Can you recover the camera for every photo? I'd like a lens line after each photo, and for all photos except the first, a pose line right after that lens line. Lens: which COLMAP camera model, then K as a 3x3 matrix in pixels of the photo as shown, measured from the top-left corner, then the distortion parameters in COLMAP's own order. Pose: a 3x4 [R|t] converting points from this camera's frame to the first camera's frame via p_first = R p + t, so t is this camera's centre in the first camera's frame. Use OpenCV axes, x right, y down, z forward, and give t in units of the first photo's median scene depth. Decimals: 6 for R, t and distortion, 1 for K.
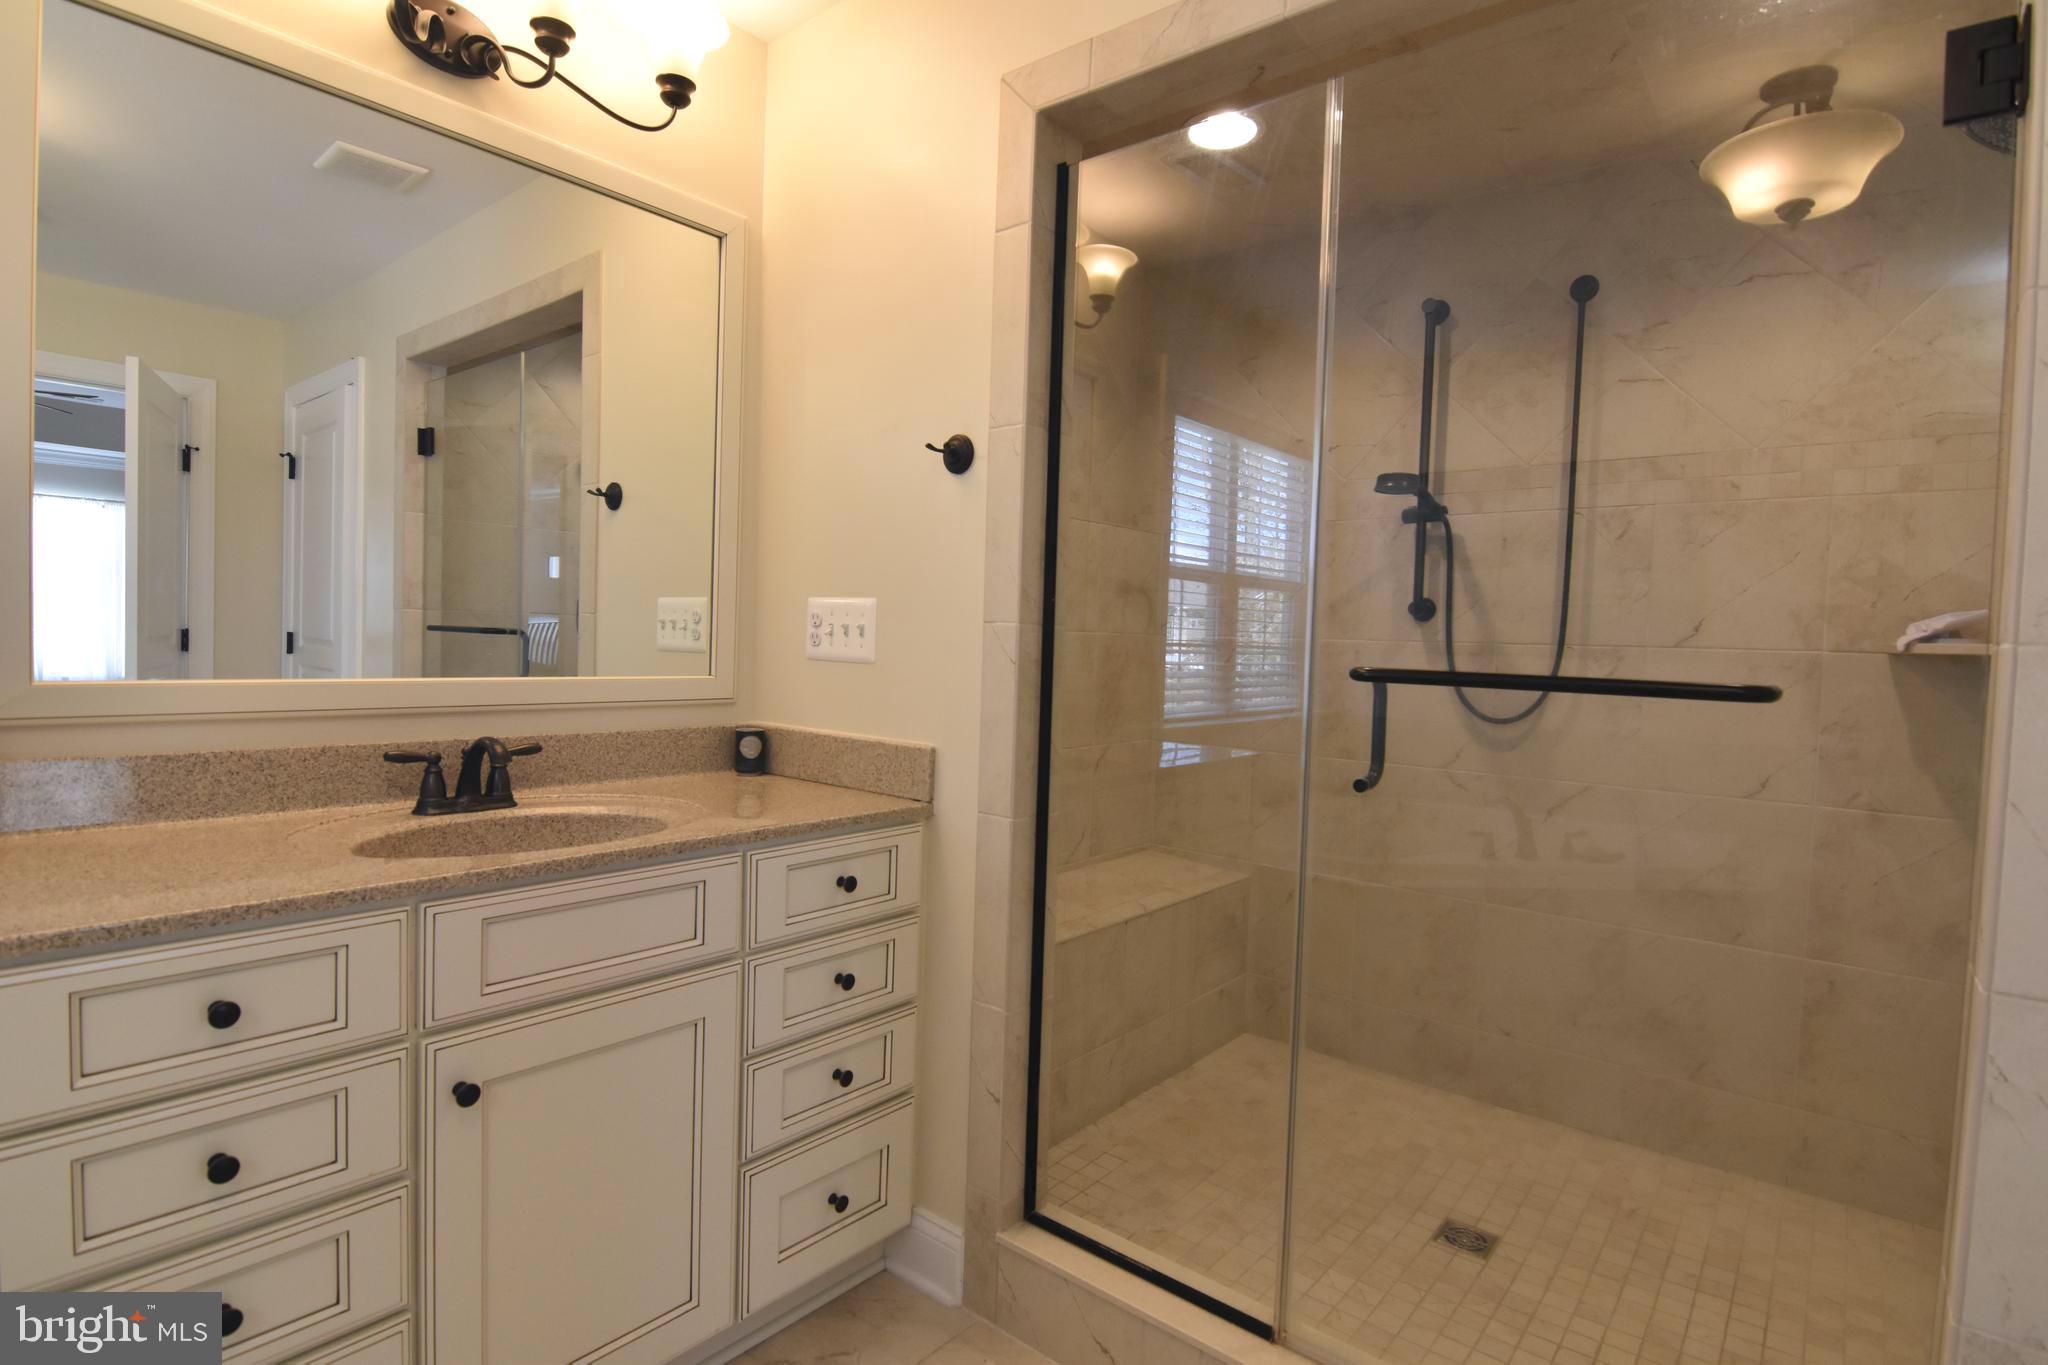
lens RADIAL K [[1022.9, 0, 1022.0], [0, 1022.9, 677.8], [0, 0, 1]] dist [-0.001306, -0.014534]
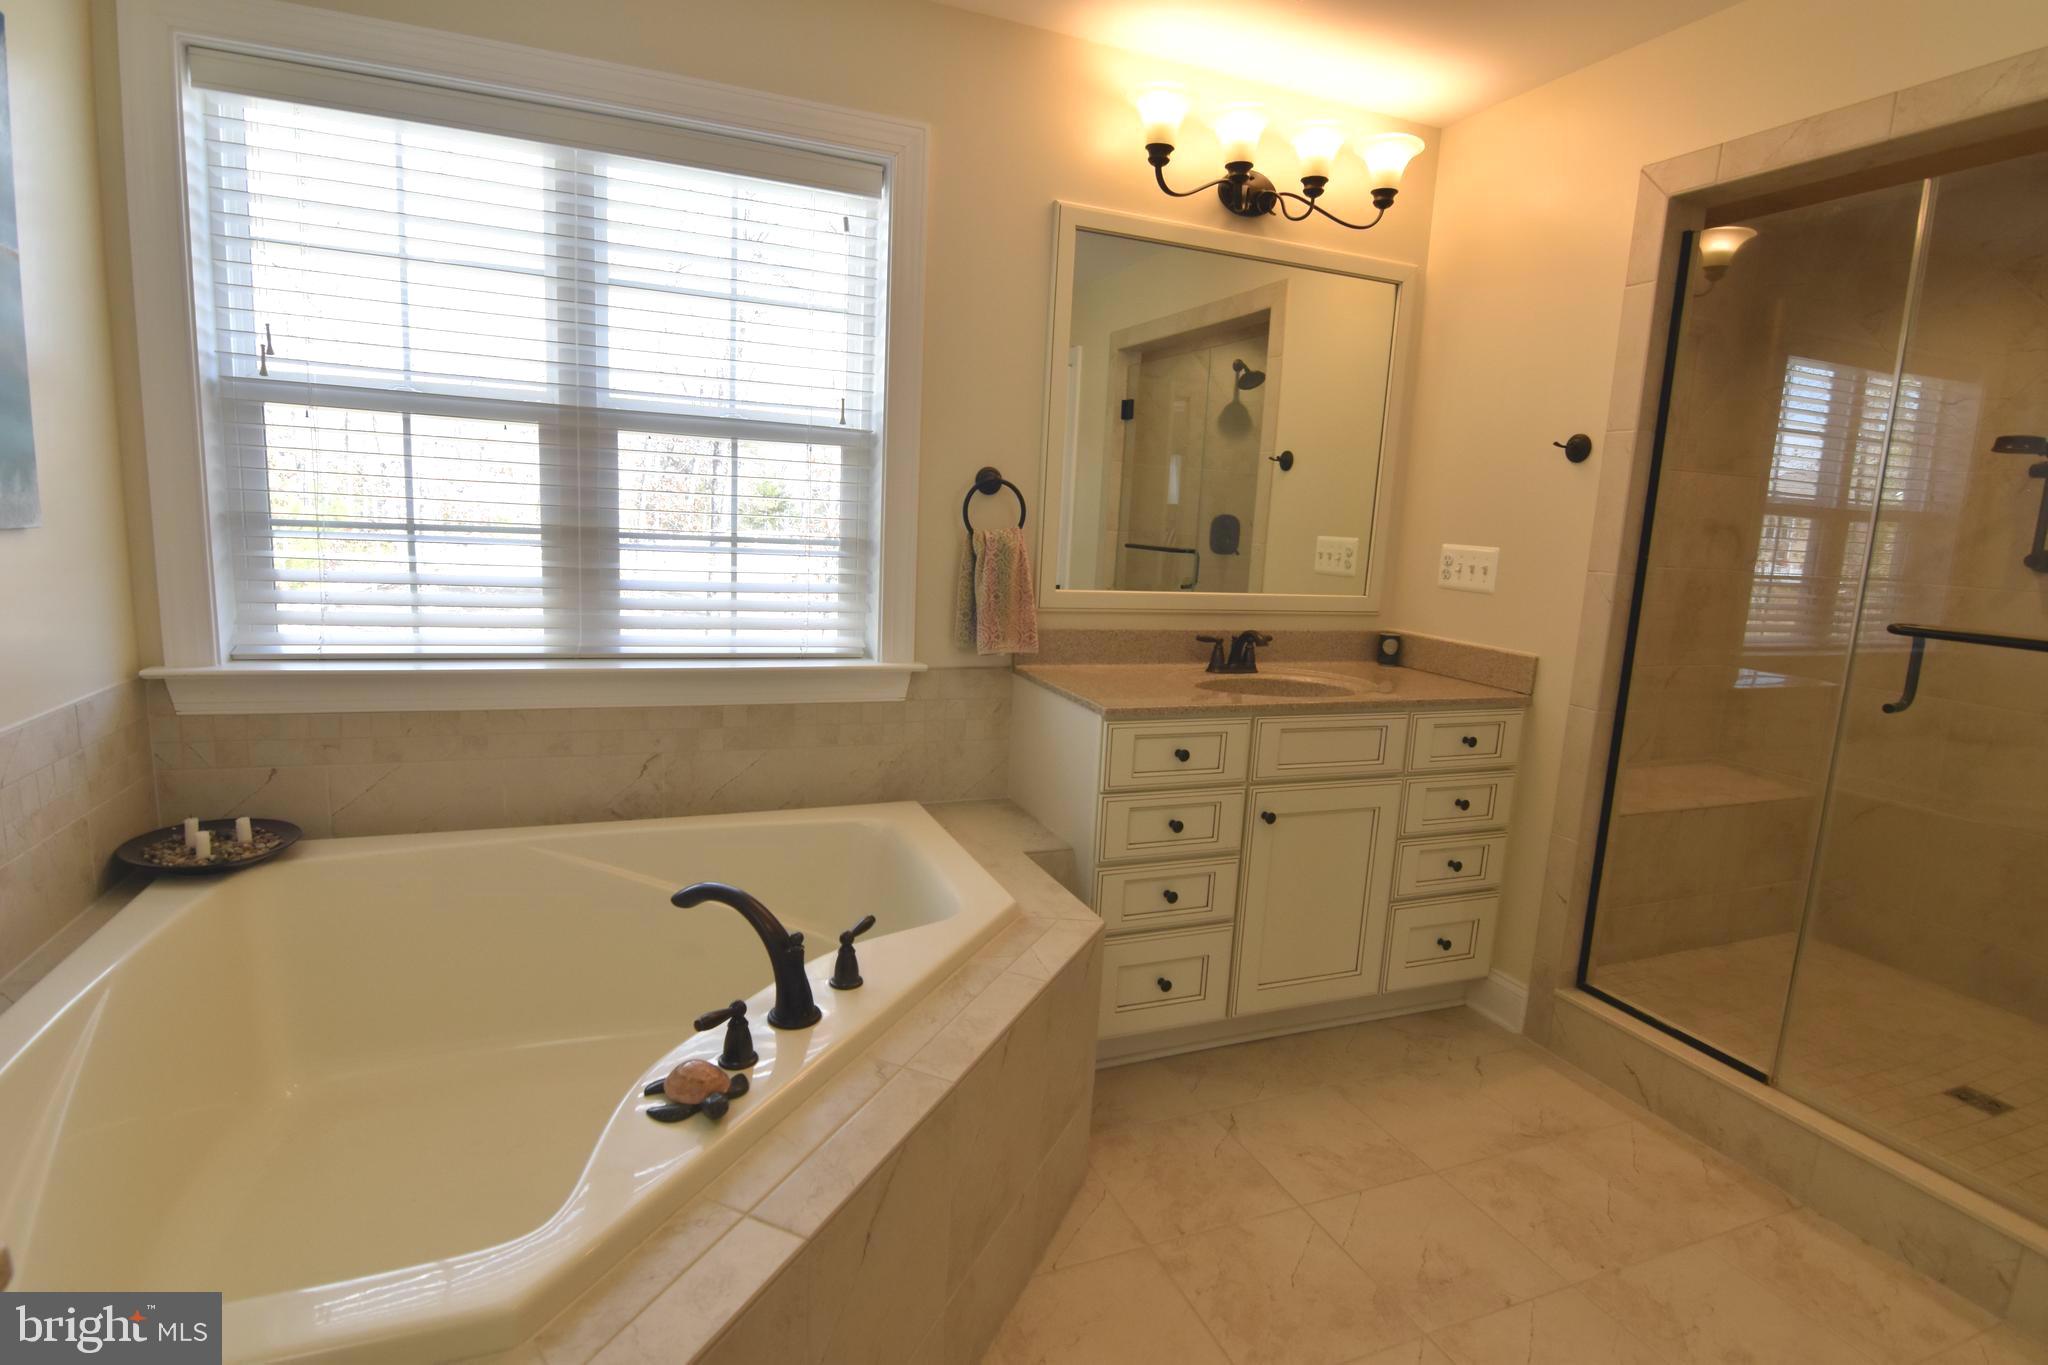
lens RADIAL K [[1022.9, 0, 1022.0], [0, 1022.9, 677.8], [0, 0, 1]] dist [-0.001306, -0.014534]
pose [[0.880884, 0.088089, -0.465064, -0.055306], [-0.040176, 0.992899, 0.111969, -0.033750], [0.471625, -0.079947, 0.878168, -0.596453]]
